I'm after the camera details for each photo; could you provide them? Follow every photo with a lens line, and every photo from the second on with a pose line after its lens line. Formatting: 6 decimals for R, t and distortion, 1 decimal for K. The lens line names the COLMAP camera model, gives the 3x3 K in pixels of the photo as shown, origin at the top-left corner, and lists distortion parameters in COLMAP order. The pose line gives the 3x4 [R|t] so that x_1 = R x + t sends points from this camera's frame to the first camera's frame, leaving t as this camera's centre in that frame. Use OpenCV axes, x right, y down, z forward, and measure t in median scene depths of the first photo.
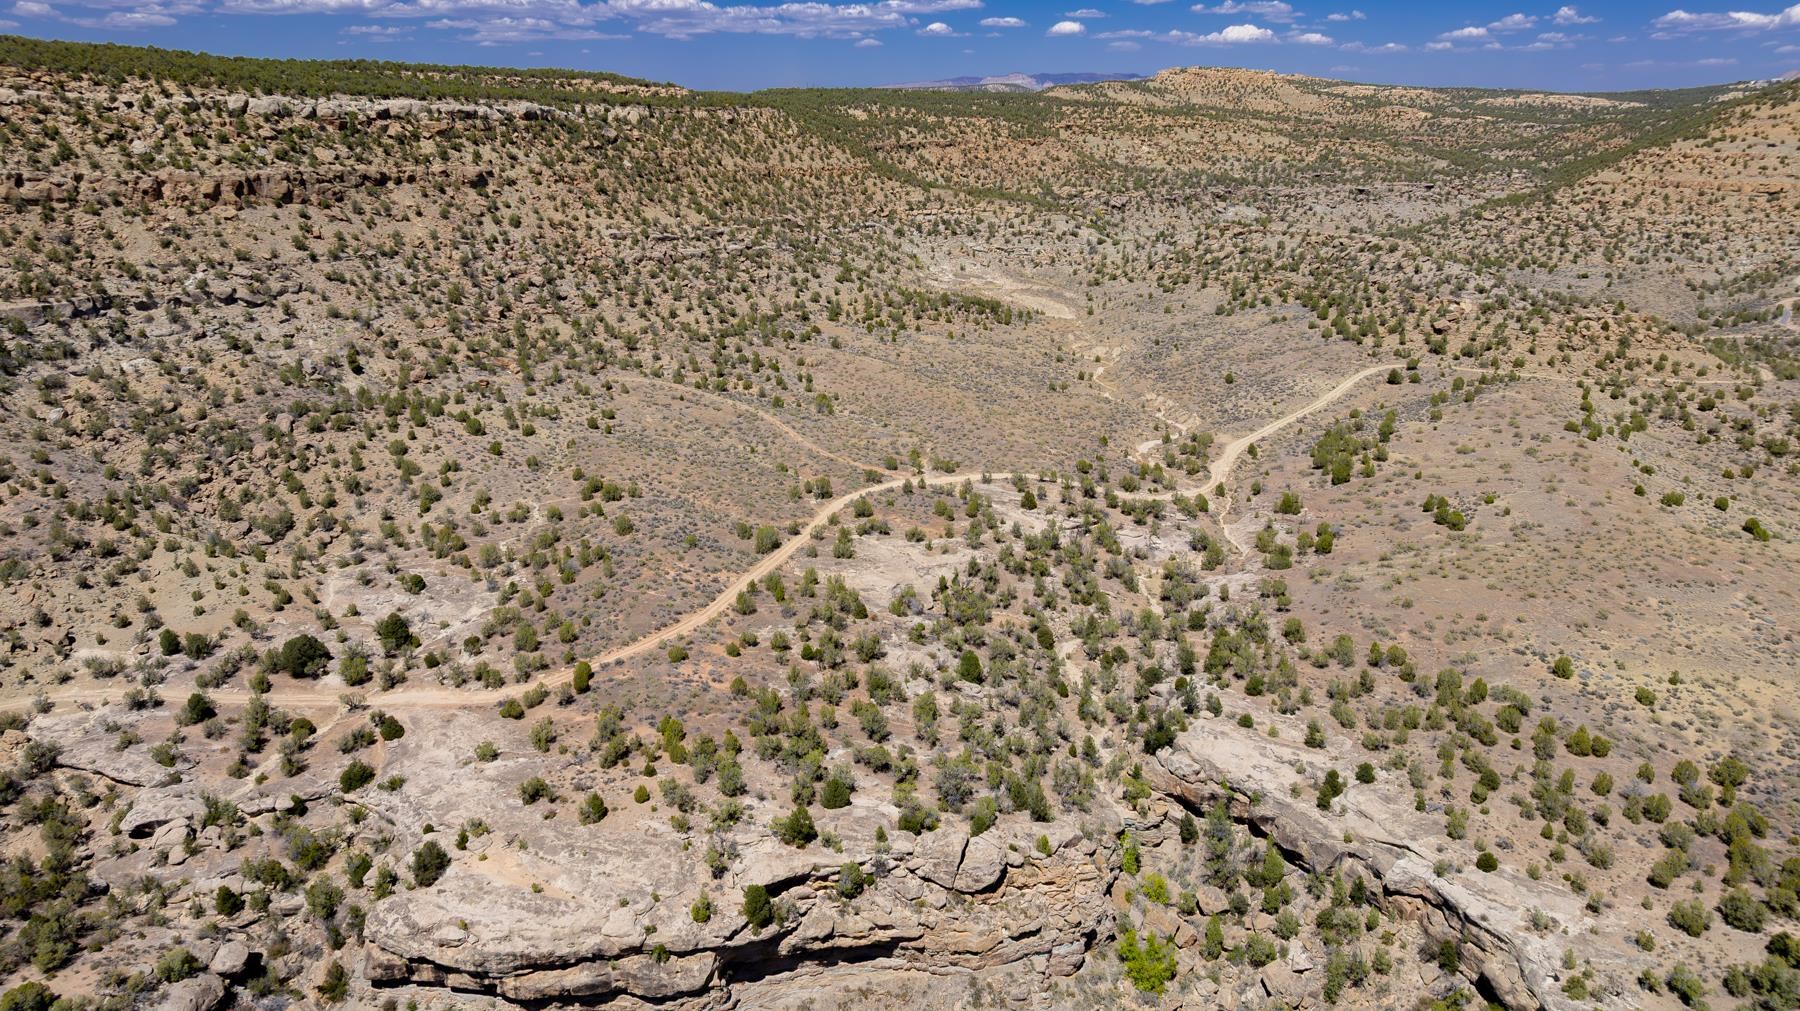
lens RADIAL K [[1264.5, 0, 908.4], [0, 1264.5, 492.5], [0, 0, 1]] dist [-0.032032, 0.032569]
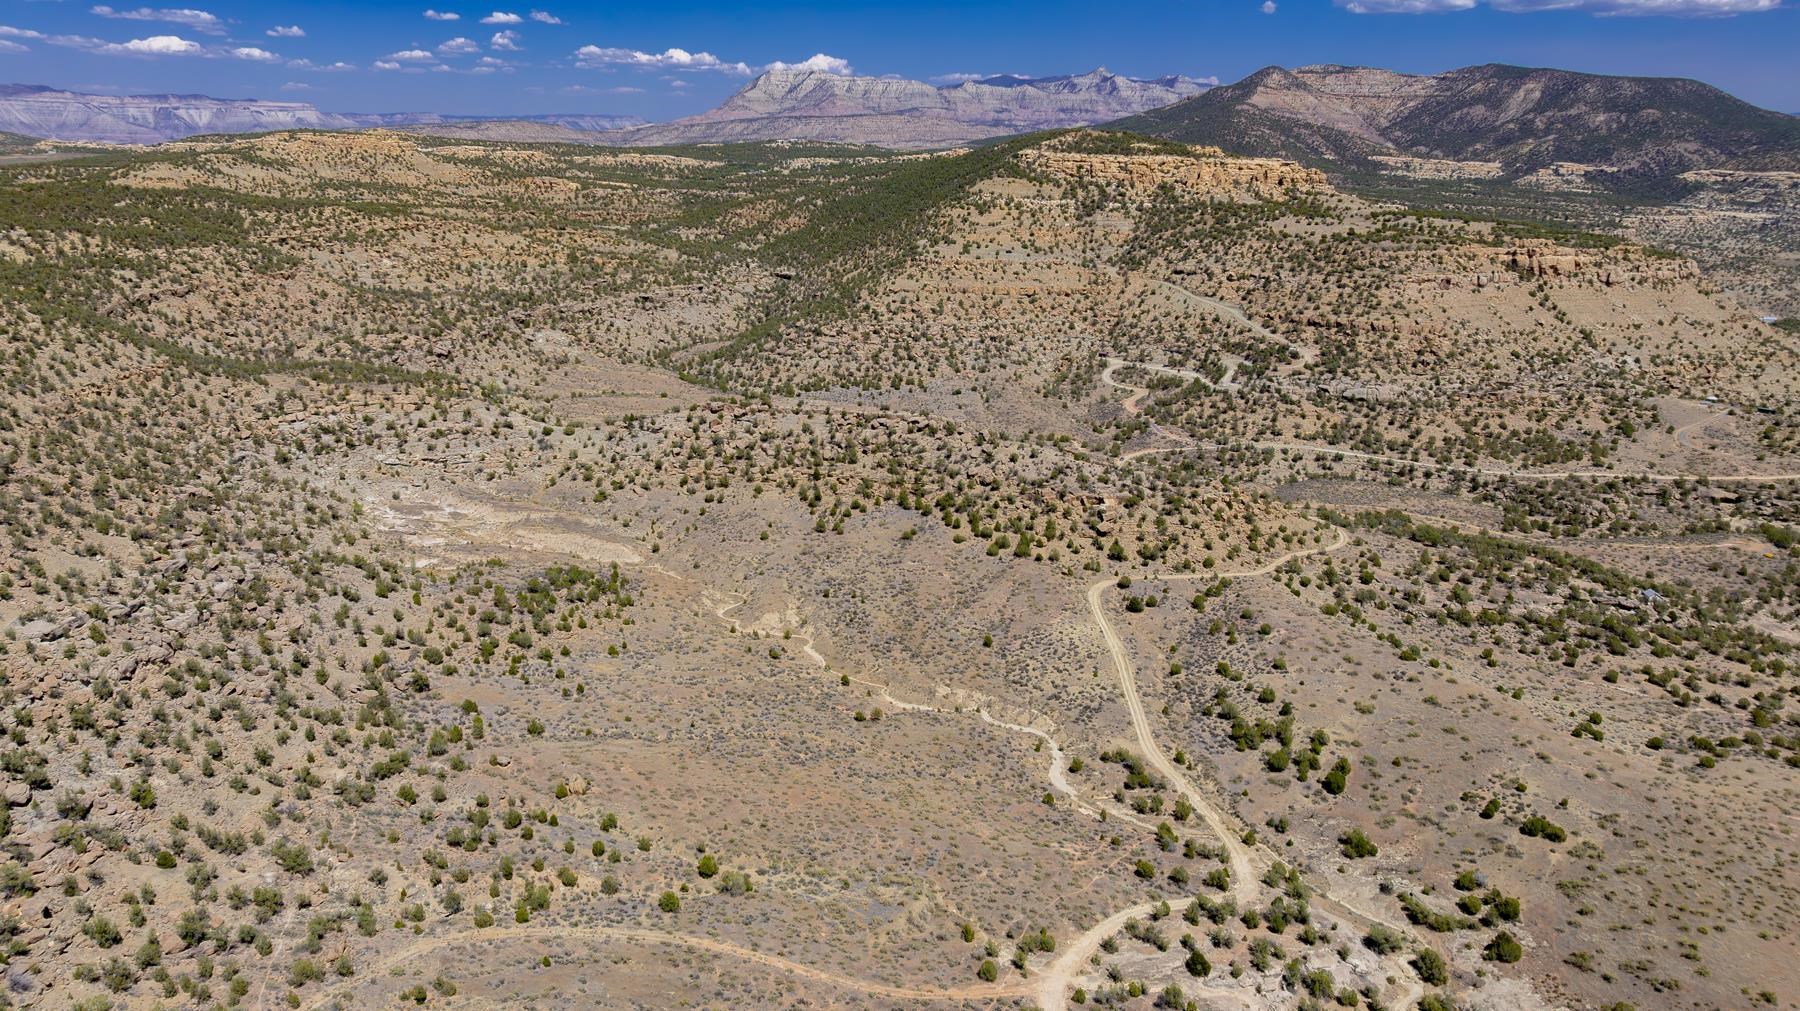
lens RADIAL K [[1264.5, 0, 905.4], [0, 1264.5, 505.9], [0, 0, 1]] dist [-0.032032, 0.032569]
pose [[0.730015, -0.185815, 0.657686, -0.206027], [0.188588, 0.979736, 0.067475, -0.148931], [-0.656896, 0.074774, 0.750264, 0.215473]]
